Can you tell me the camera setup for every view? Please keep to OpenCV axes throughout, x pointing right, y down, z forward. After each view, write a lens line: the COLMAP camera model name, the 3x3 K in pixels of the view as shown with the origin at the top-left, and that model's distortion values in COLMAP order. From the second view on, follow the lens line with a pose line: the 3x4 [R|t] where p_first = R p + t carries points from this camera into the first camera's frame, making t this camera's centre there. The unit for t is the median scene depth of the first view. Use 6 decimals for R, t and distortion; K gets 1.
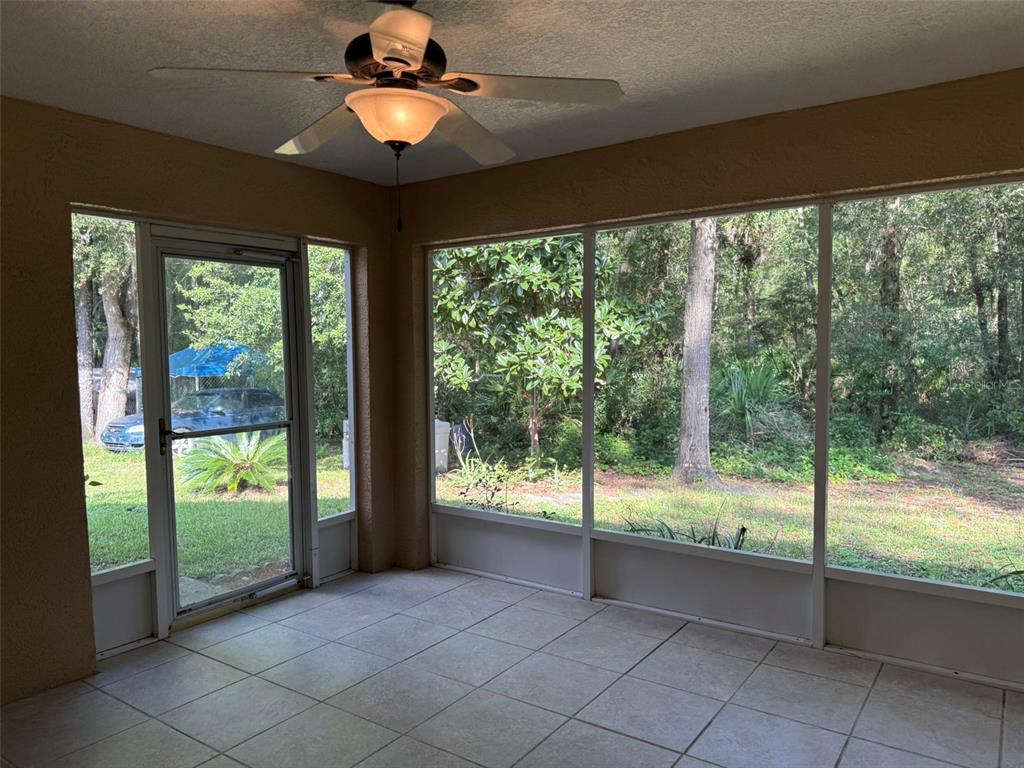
lens RADIAL K [[721.1, 0, 514.1], [0, 721.1, 392.7], [0, 0, 1]] dist [0.075108, -0.096799]
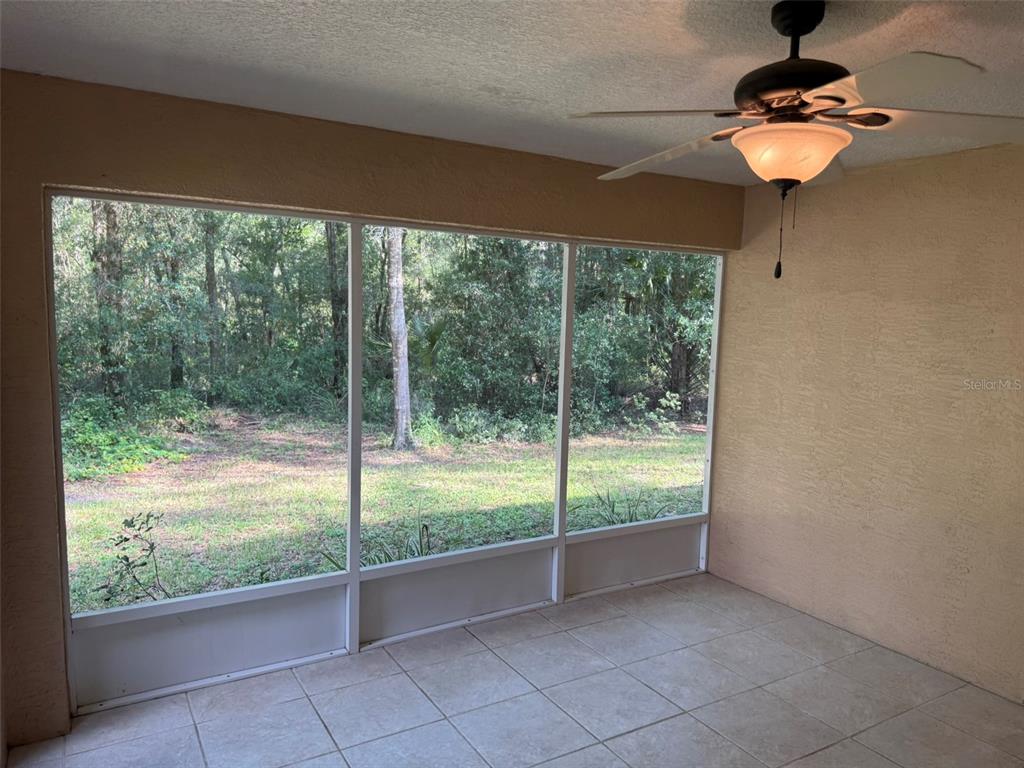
lens RADIAL K [[721.1, 0, 514.1], [0, 721.1, 392.7], [0, 0, 1]] dist [0.075108, -0.096799]
pose [[0.410462, -0.074996, 0.908789, -0.682361], [0.028380, 0.997180, 0.069472, -0.089933], [-0.911436, -0.002724, 0.411432, 0.552510]]
